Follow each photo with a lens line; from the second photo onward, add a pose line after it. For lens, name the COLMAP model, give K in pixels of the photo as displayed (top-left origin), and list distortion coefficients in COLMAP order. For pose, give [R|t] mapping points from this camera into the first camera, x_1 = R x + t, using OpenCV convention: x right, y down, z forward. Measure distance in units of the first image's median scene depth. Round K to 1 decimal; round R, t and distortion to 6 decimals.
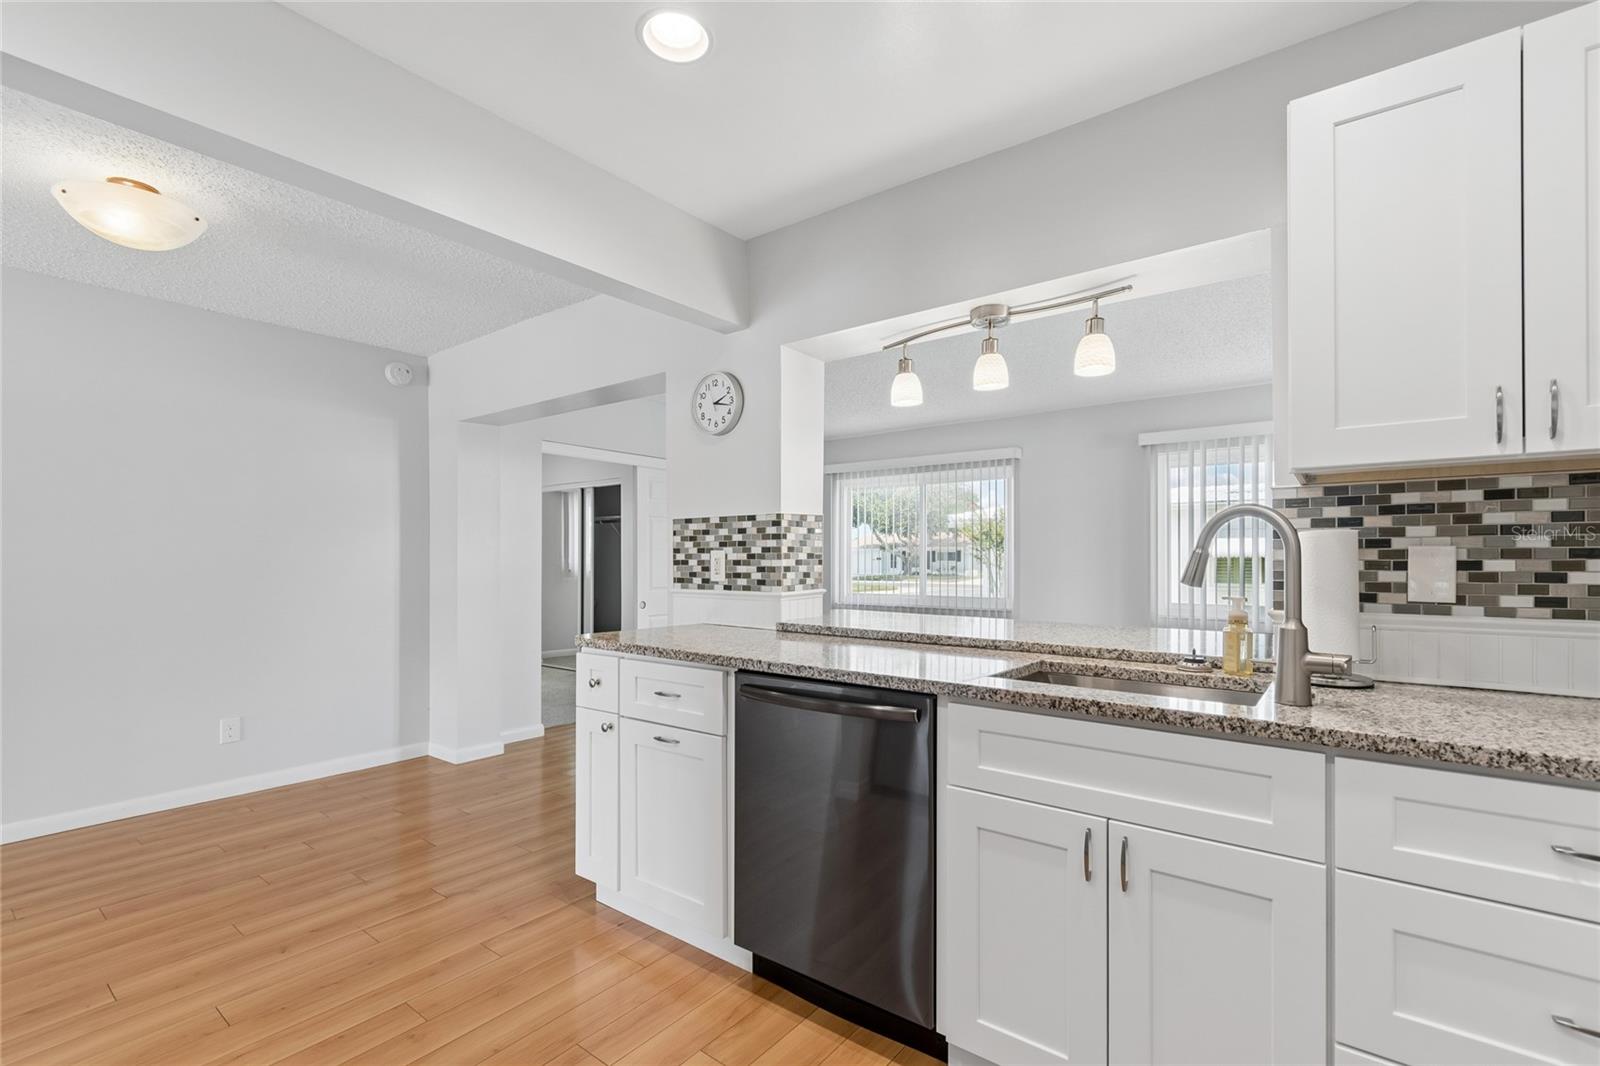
lens RADIAL K [[719.0, 0, 803.8], [0, 719.0, 564.6], [0, 0, 1]] dist [0.000869, -0.000035]
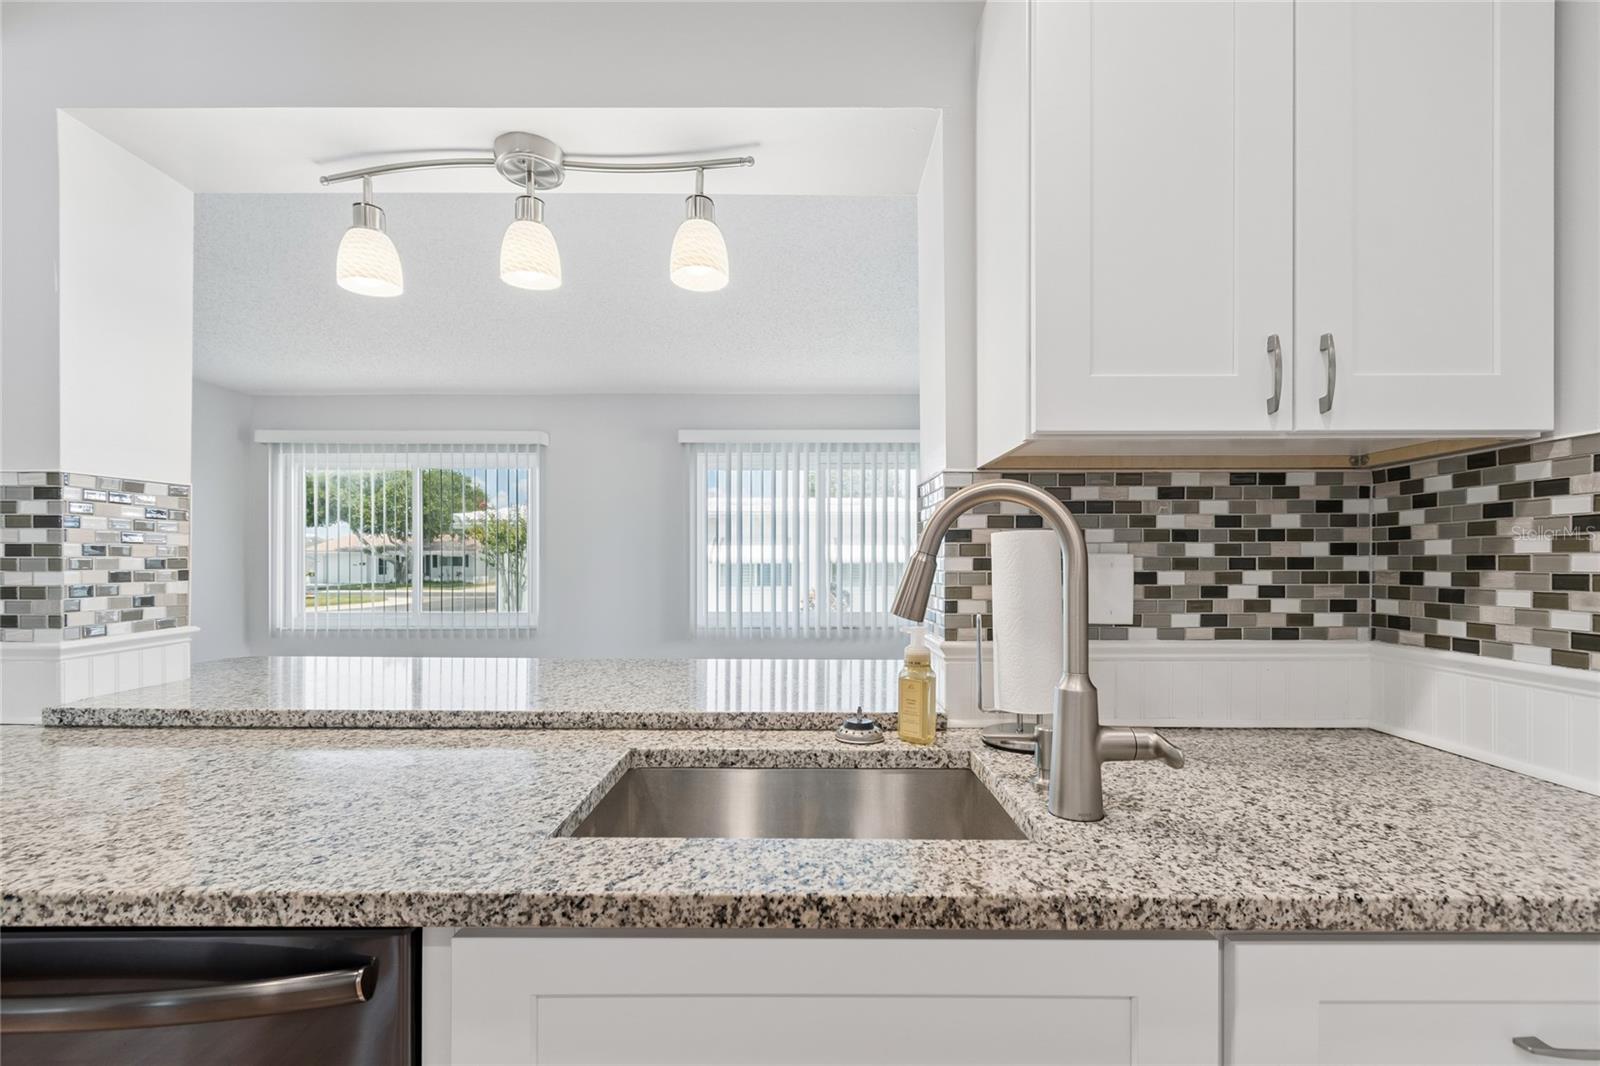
lens RADIAL K [[719.0, 0, 803.8], [0, 719.0, 564.6], [0, 0, 1]] dist [0.000869, -0.000035]
pose [[0.795017, -0.000226, 0.606587, 0.066550], [0.004589, 0.999974, -0.005642, -0.006426], [-0.606570, 0.007269, 0.794997, 0.329182]]
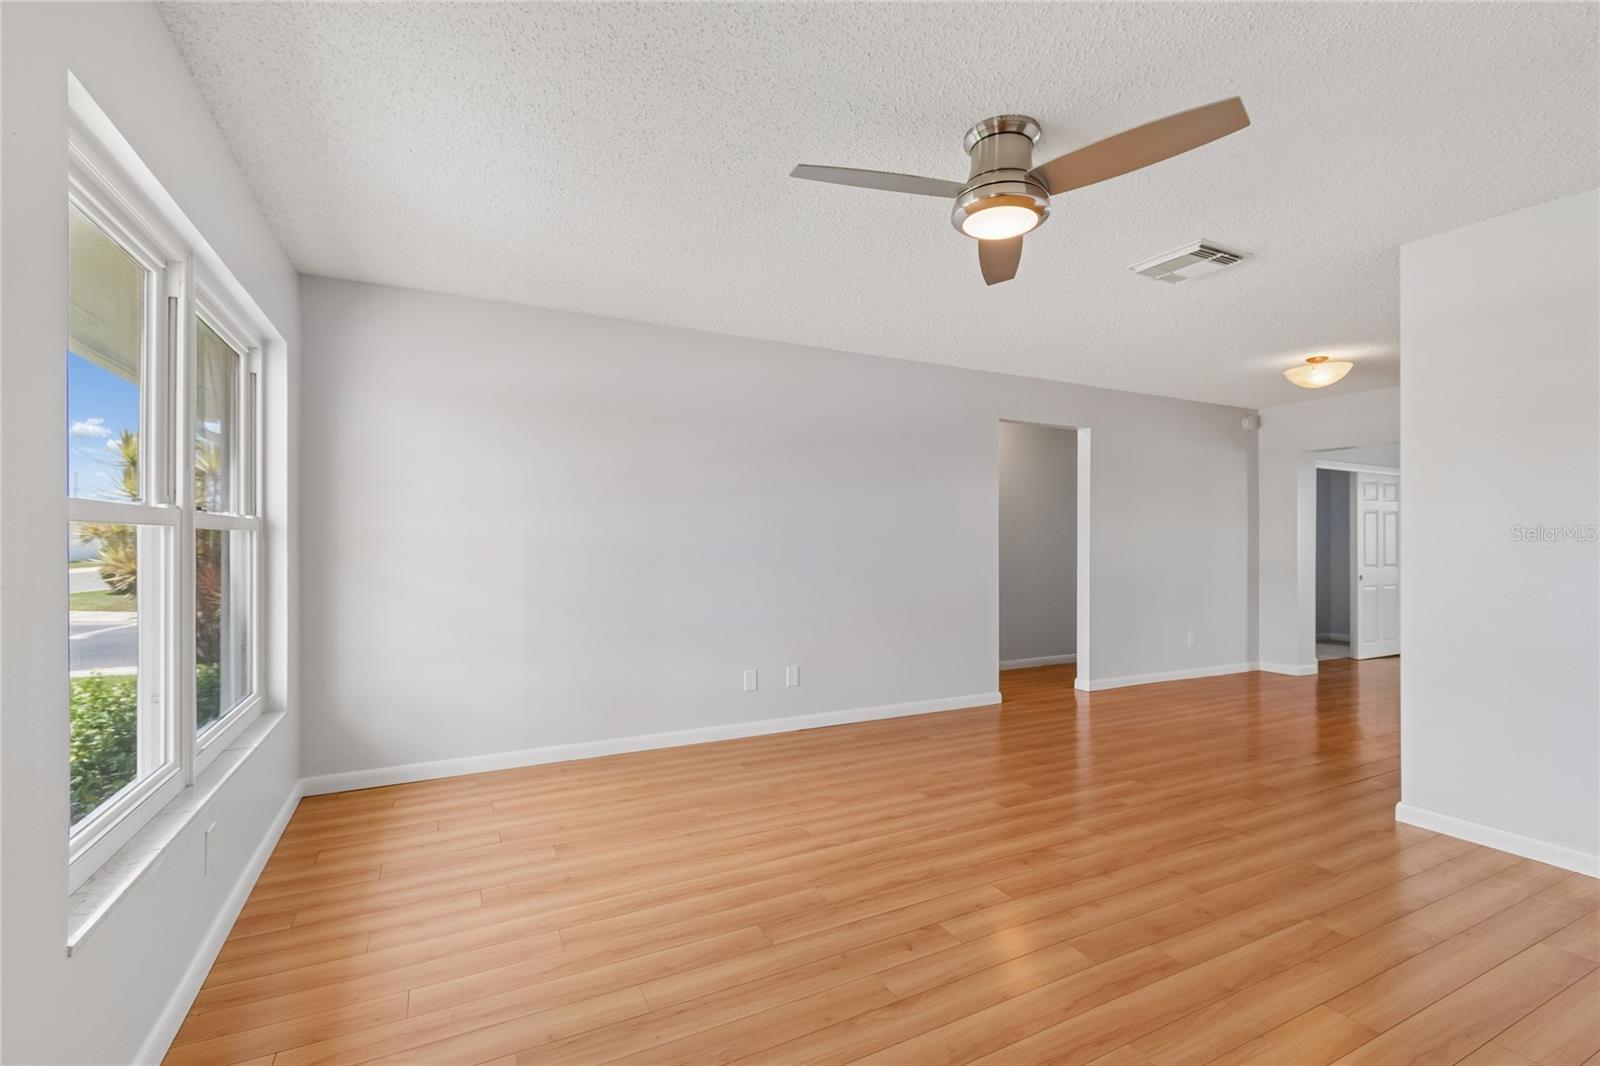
lens RADIAL K [[707.1, 0, 791.8], [0, 707.1, 542.6], [0, 0, 1]] dist [-0.000149, -0.001092]
pose [[0.900213, 0.001769, -0.435445, -1.202028], [-0.004844, 0.999971, -0.005950, 0.015157], [0.435422, 0.007466, 0.900195, -1.259509]]
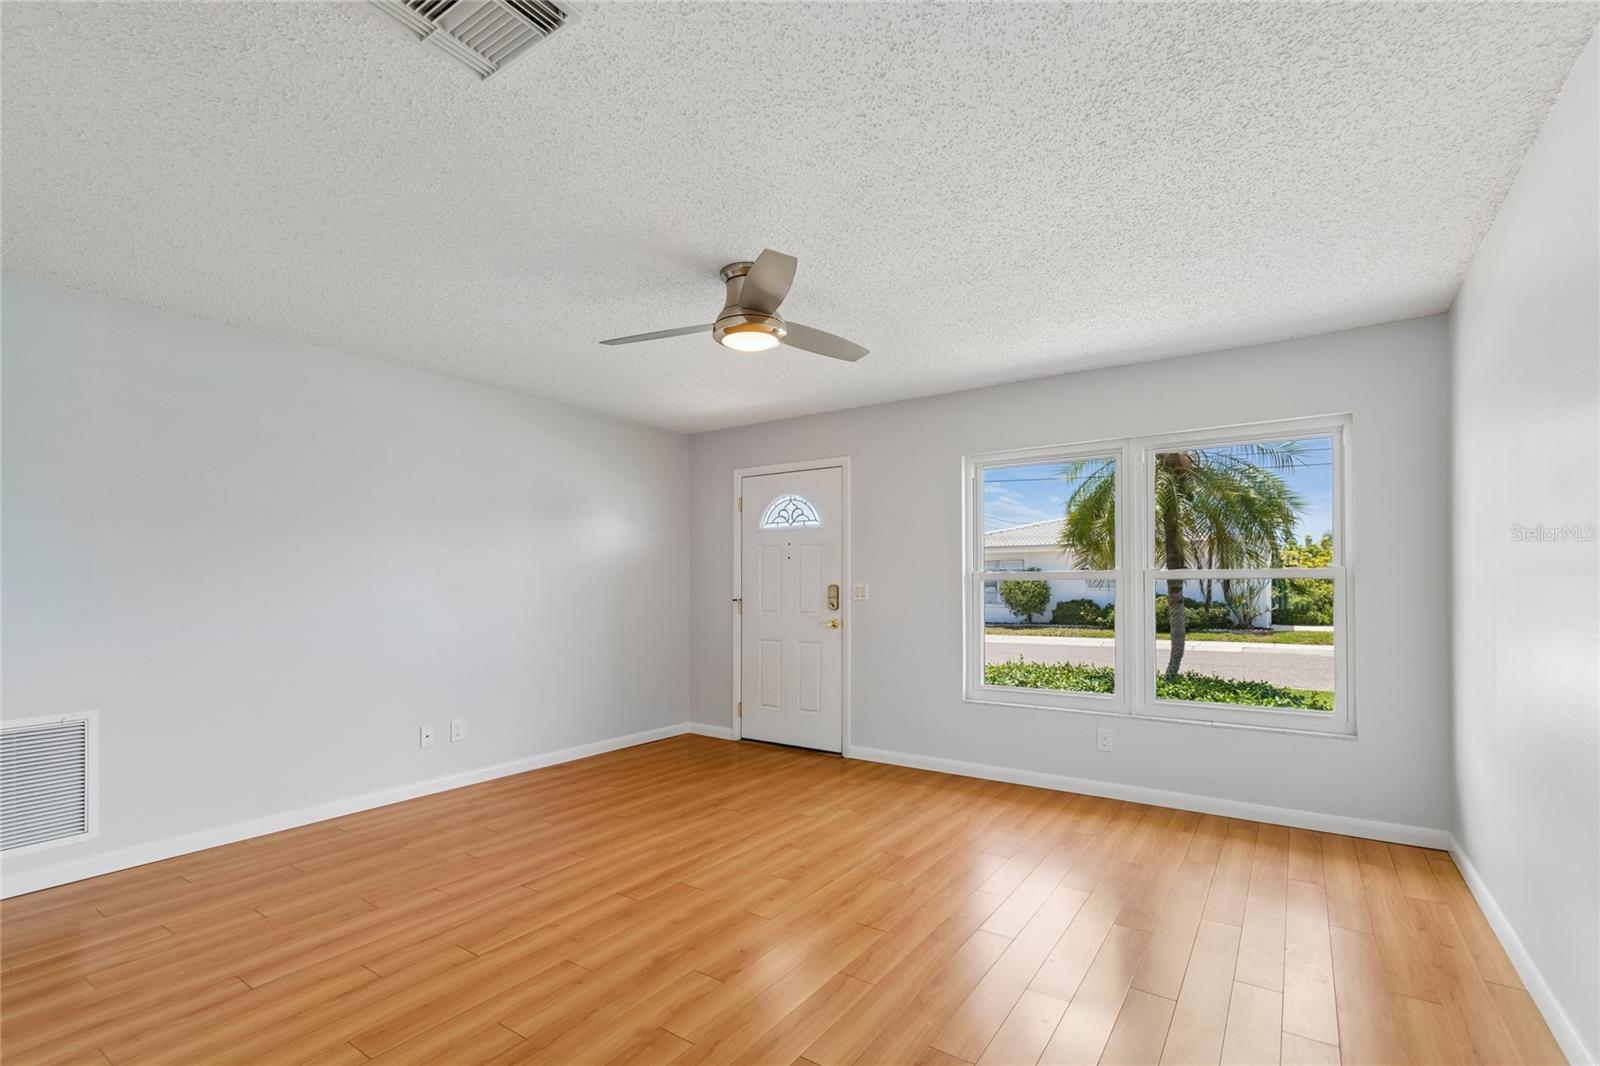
lens RADIAL K [[719.0, 0, 803.8], [0, 719.0, 564.6], [0, 0, 1]] dist [0.000869, -0.000035]
pose [[-0.998133, -0.000963, -0.061068, -1.349677], [0.000052, 0.999862, -0.016611, -0.006859], [0.061075, -0.016583, -0.997995, 0.577332]]
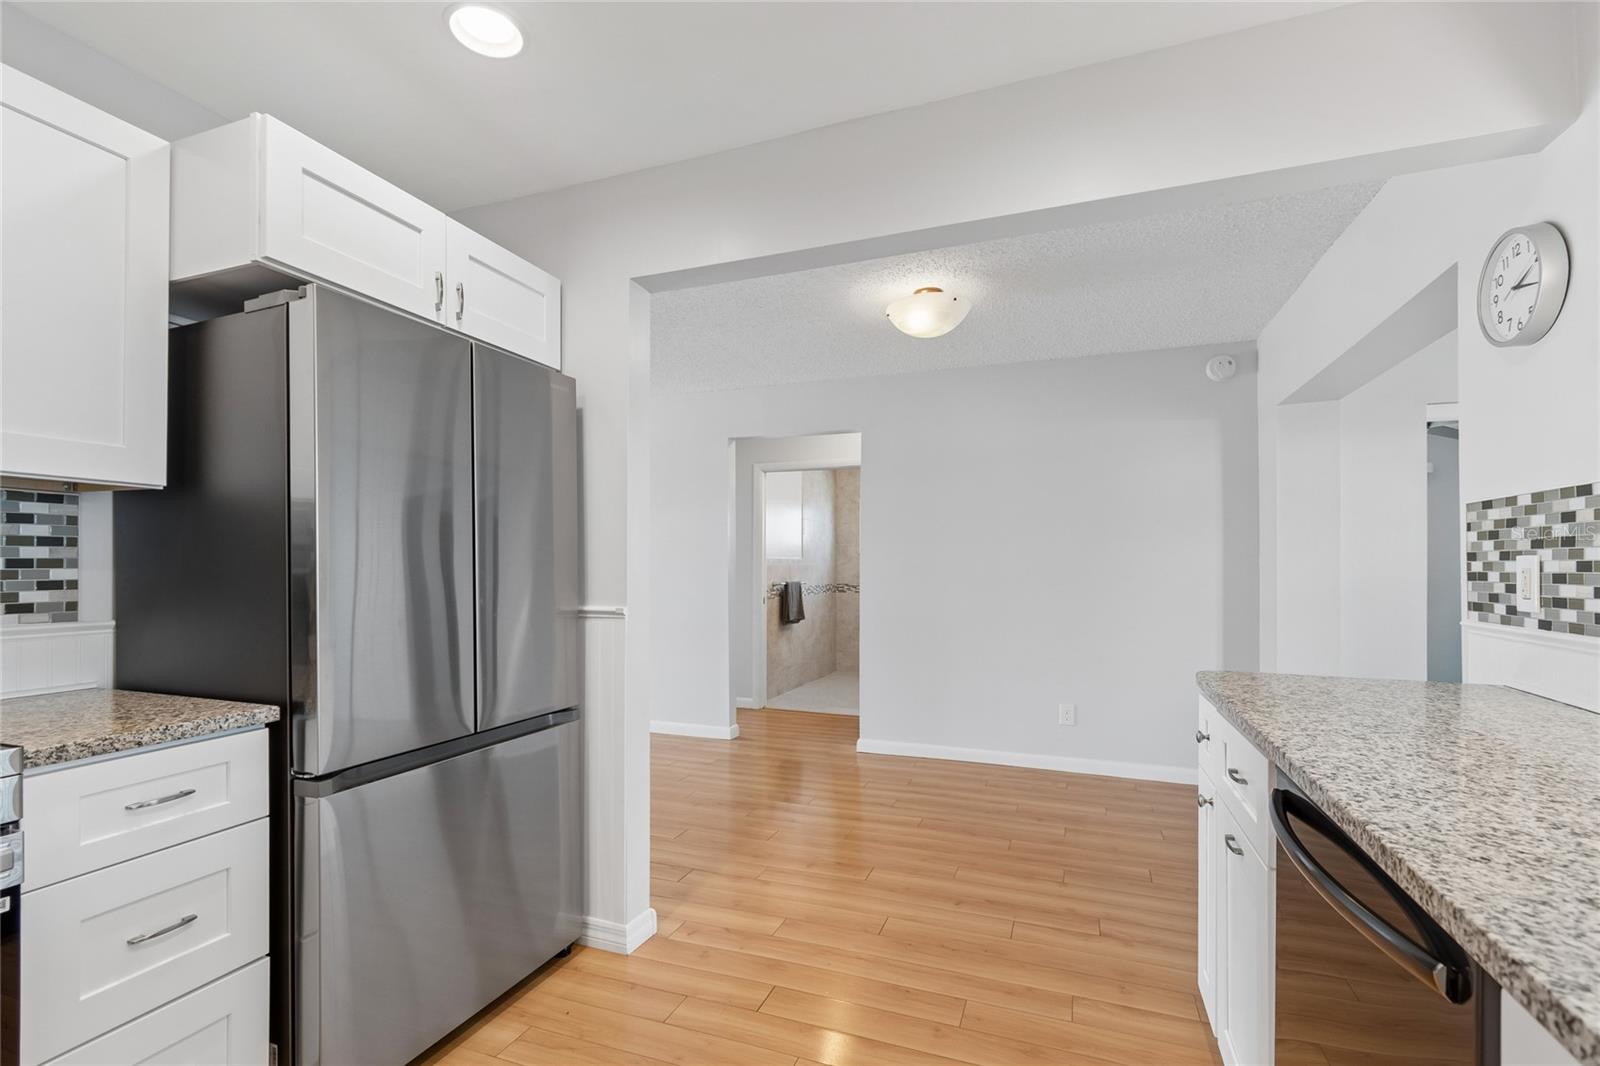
lens RADIAL K [[719.0, 0, 803.8], [0, 719.0, 564.6], [0, 0, 1]] dist [0.000869, -0.000035]
pose [[0.286675, 0.000247, -0.958028, 0.253998], [-0.010188, 0.999944, -0.002791, -0.005817], [0.957974, 0.010560, 0.286661, 0.332086]]
